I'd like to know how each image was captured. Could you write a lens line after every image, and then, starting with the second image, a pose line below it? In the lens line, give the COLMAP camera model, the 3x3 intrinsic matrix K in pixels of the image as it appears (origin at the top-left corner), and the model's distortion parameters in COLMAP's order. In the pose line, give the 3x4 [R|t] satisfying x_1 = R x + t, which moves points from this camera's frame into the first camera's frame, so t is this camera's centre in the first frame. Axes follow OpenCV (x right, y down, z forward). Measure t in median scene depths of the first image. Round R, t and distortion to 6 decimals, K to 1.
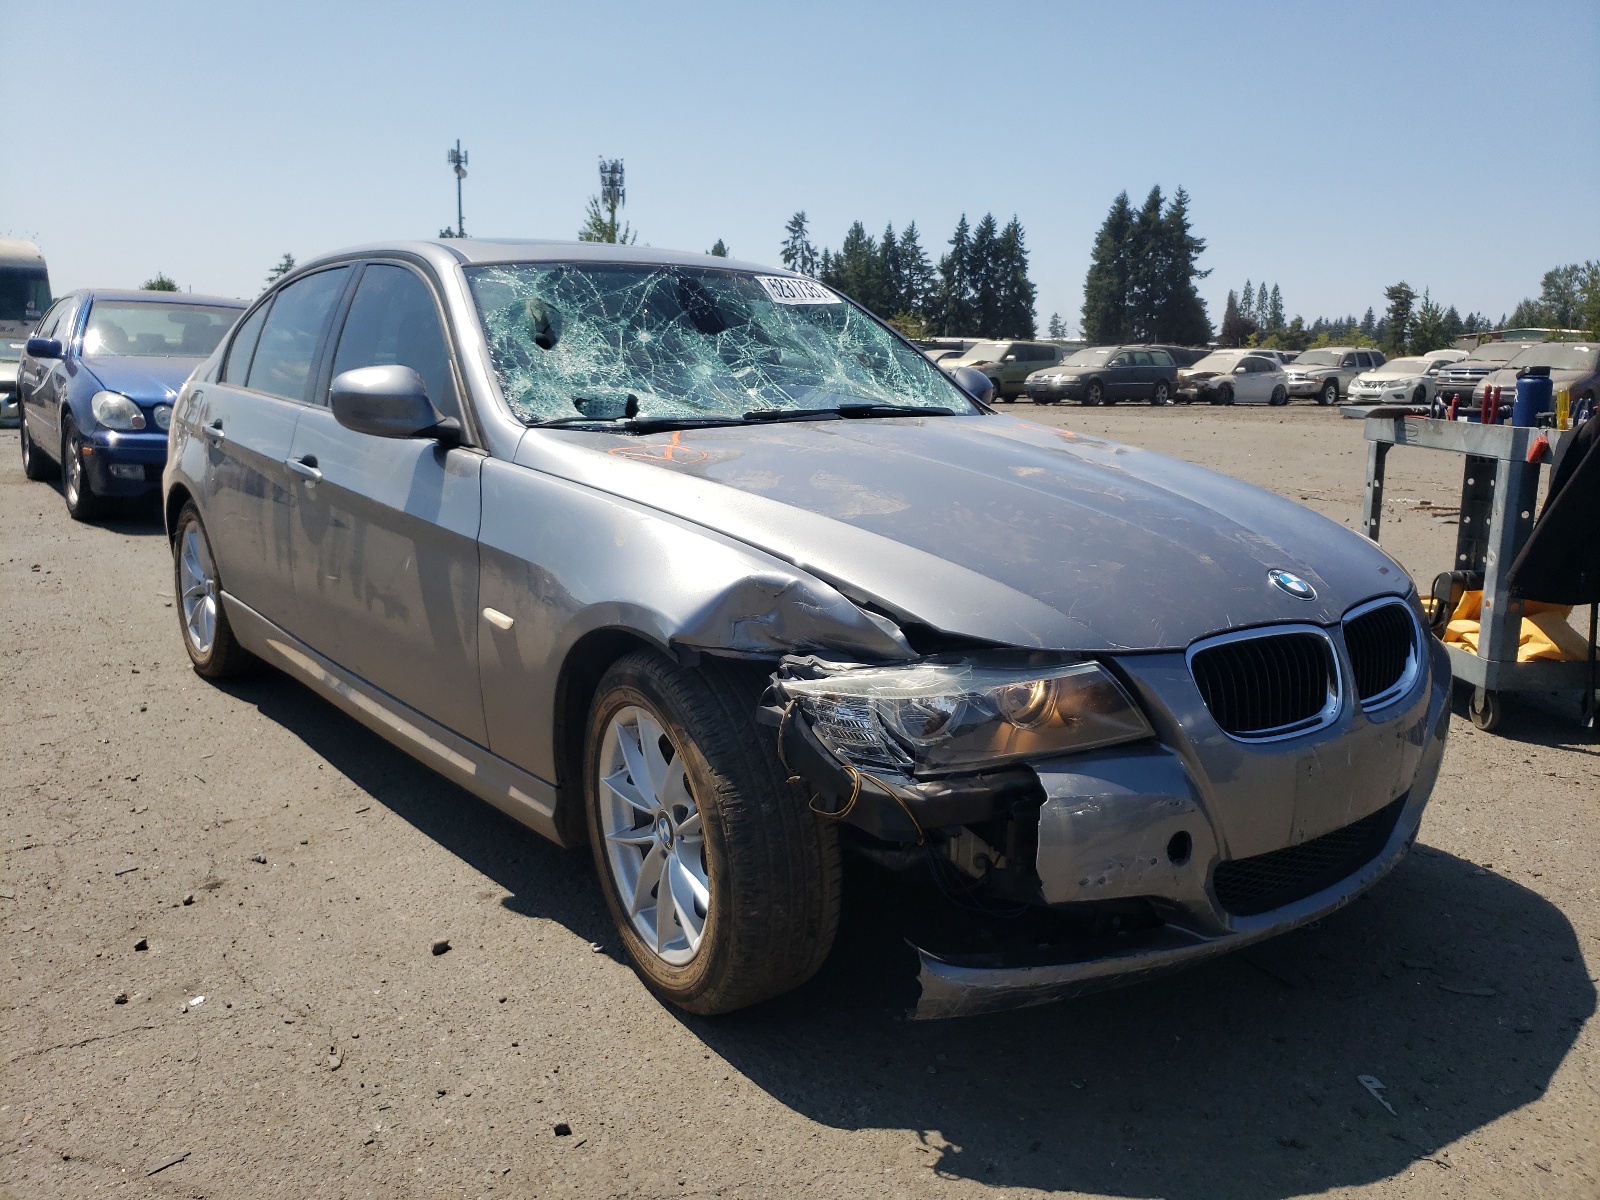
lens RADIAL K [[1212.0, 0, 798.9], [0, 1212.0, 579.8], [0, 0, 1]] dist [0.072442, -0.129032]
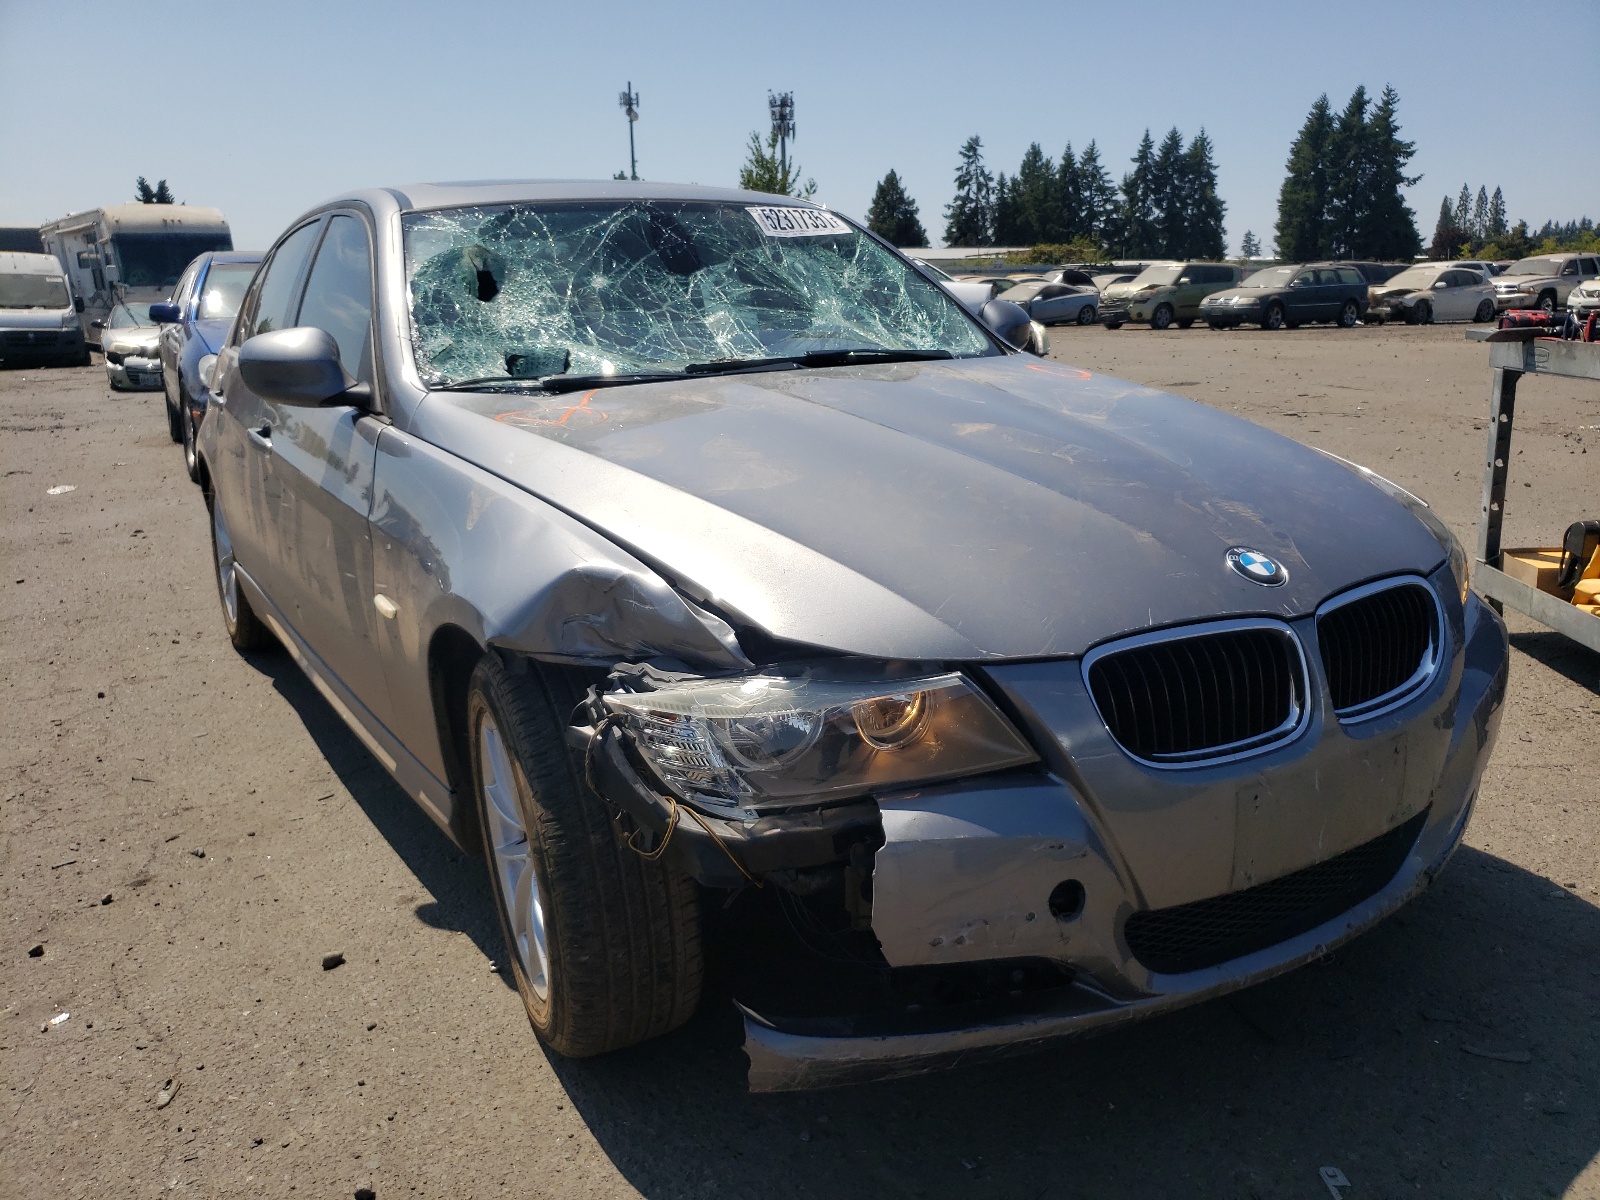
lens RADIAL K [[1242.4, 0, 800.0], [0, 1242.4, 600.0], [0, 0, 1]] dist [0.001293, 0.005490]
pose [[0.991934, -0.008614, -0.126466, 0.157569], [0.016476, 0.997986, 0.061254, -0.022206], [0.125684, -0.062843, 0.990078, 0.110128]]
